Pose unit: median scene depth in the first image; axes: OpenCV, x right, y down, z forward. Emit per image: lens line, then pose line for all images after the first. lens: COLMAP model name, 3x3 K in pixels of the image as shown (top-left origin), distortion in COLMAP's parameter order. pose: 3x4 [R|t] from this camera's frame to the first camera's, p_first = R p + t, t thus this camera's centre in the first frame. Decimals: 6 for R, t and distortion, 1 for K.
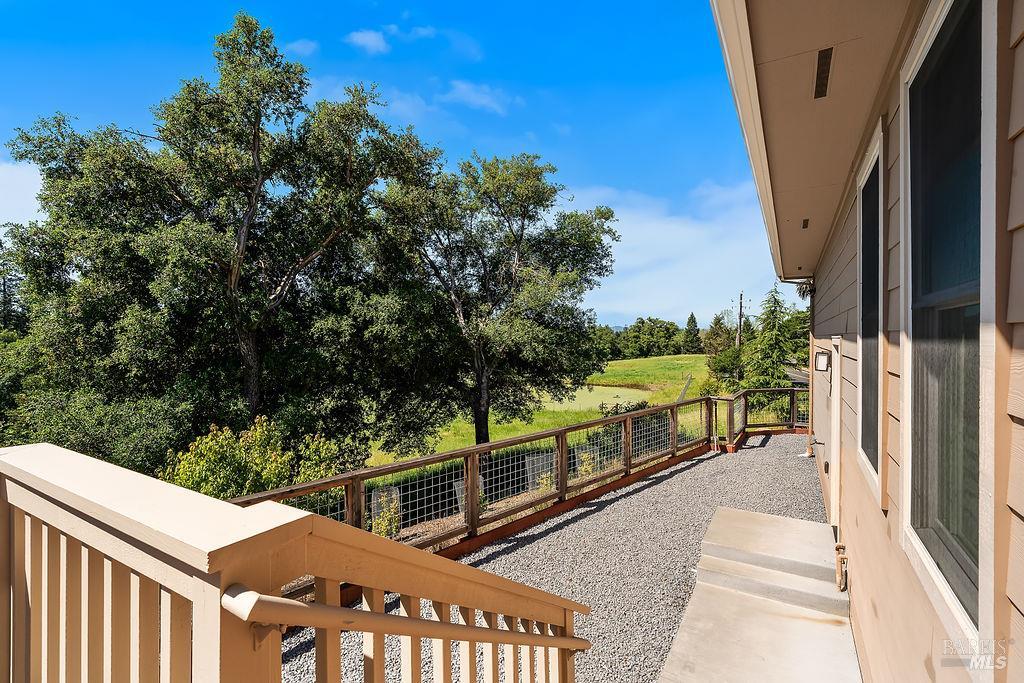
lens RADIAL K [[465.7, 0, 513.1], [0, 465.7, 334.0], [0, 0, 1]] dist [-0.011998, 0.006858]
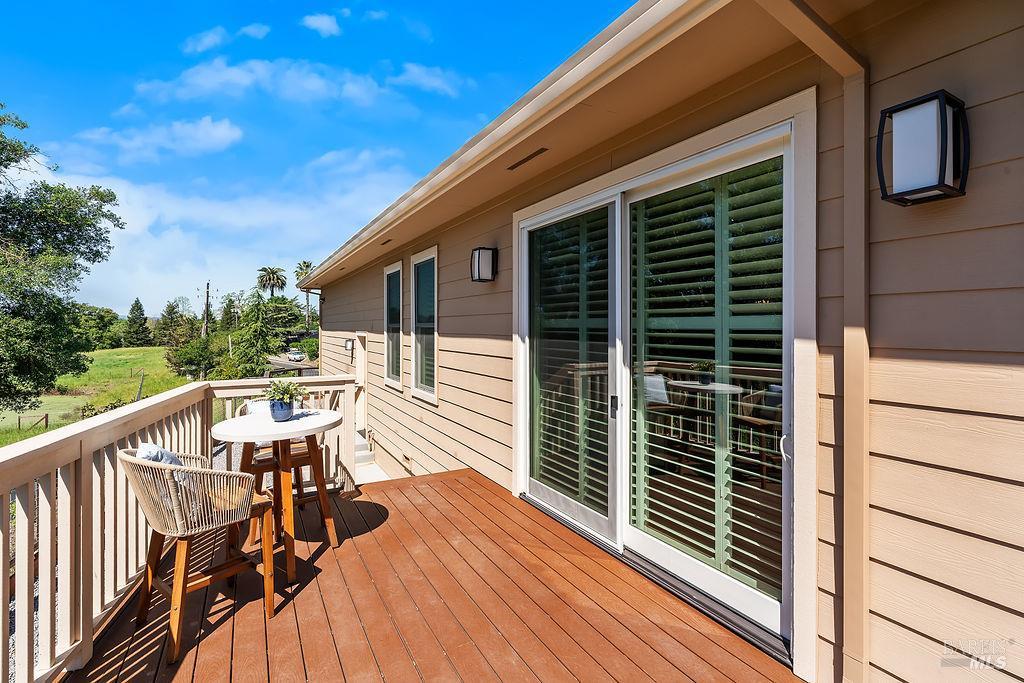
lens RADIAL K [[465.7, 0, 513.1], [0, 465.7, 334.0], [0, 0, 1]] dist [-0.011998, 0.006858]
pose [[0.489985, -0.015193, 0.871599, -0.111101], [-0.004334, 0.999793, 0.019863, -0.004131], [-0.871720, -0.013510, 0.489818, -0.082186]]
